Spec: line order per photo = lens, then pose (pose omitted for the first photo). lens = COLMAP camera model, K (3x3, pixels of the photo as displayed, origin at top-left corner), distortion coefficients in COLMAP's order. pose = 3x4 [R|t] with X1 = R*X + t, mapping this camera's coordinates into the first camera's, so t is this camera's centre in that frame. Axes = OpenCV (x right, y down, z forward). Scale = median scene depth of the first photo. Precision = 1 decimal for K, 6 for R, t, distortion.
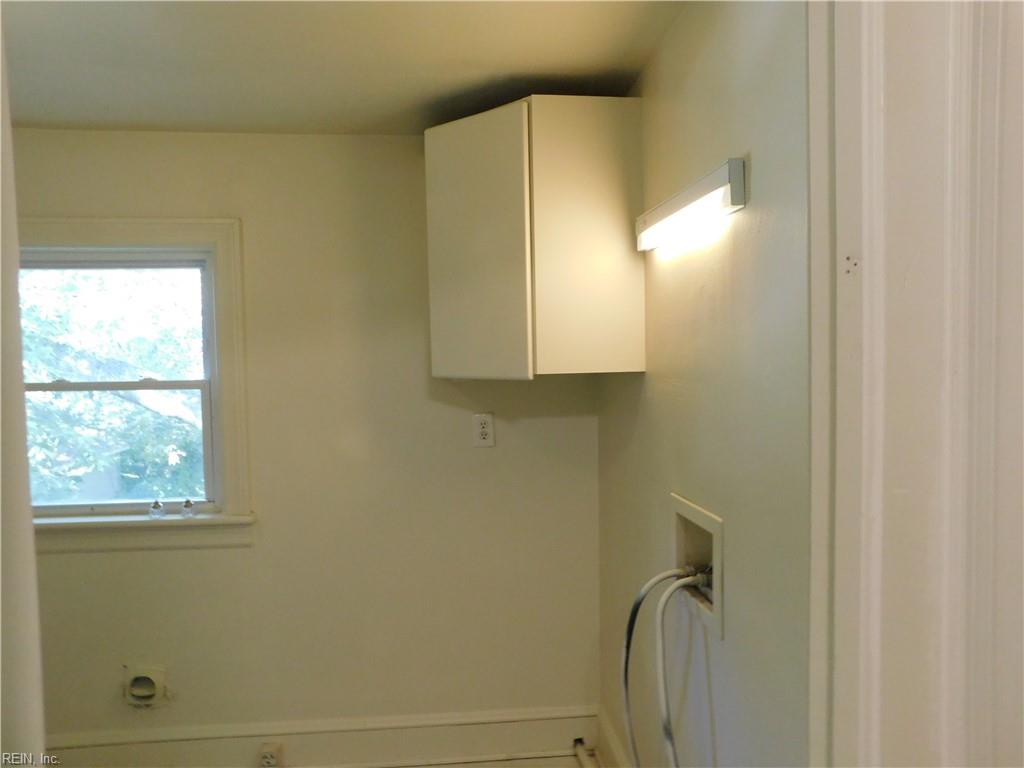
lens RADIAL K [[599.6, 0, 512.5], [0, 599.6, 391.5], [0, 0, 1]] dist [-0.035082, 0.000408]
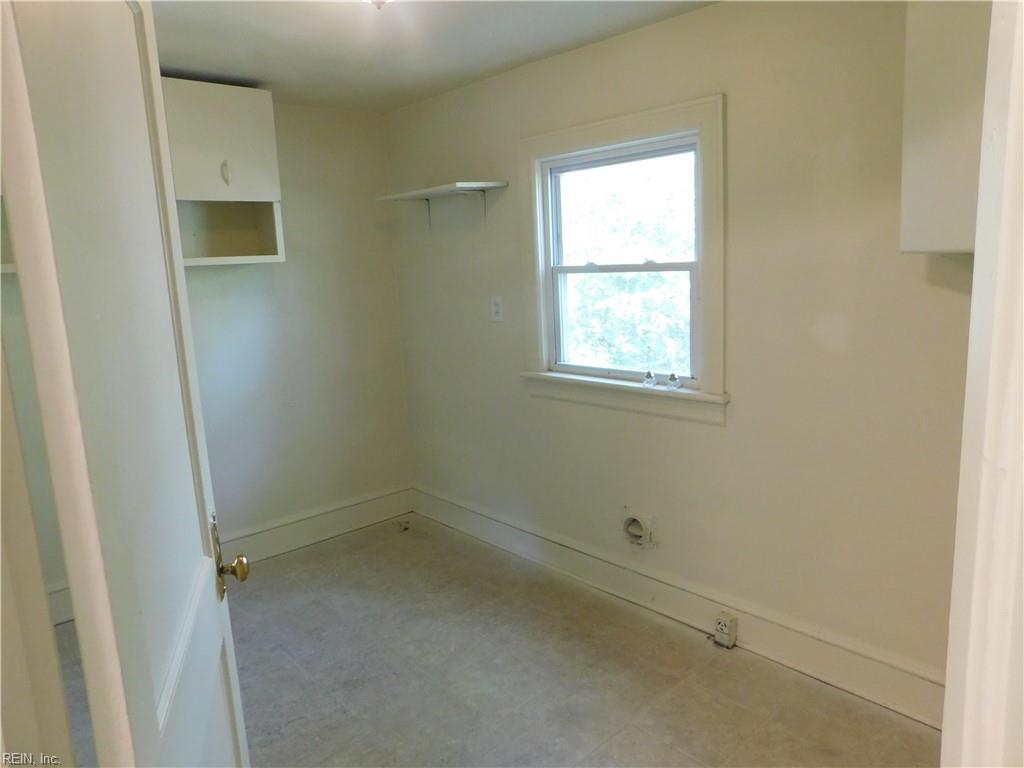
lens RADIAL K [[680.4, 0, 512.0], [0, 680.4, 381.2], [0, 0, 1]] dist [-0.053980, 0.037204]
pose [[0.596244, 0.124507, -0.793090, 0.264751], [0.006025, 0.987179, 0.159506, -0.004586], [0.802781, -0.099883, 0.587849, 0.028398]]
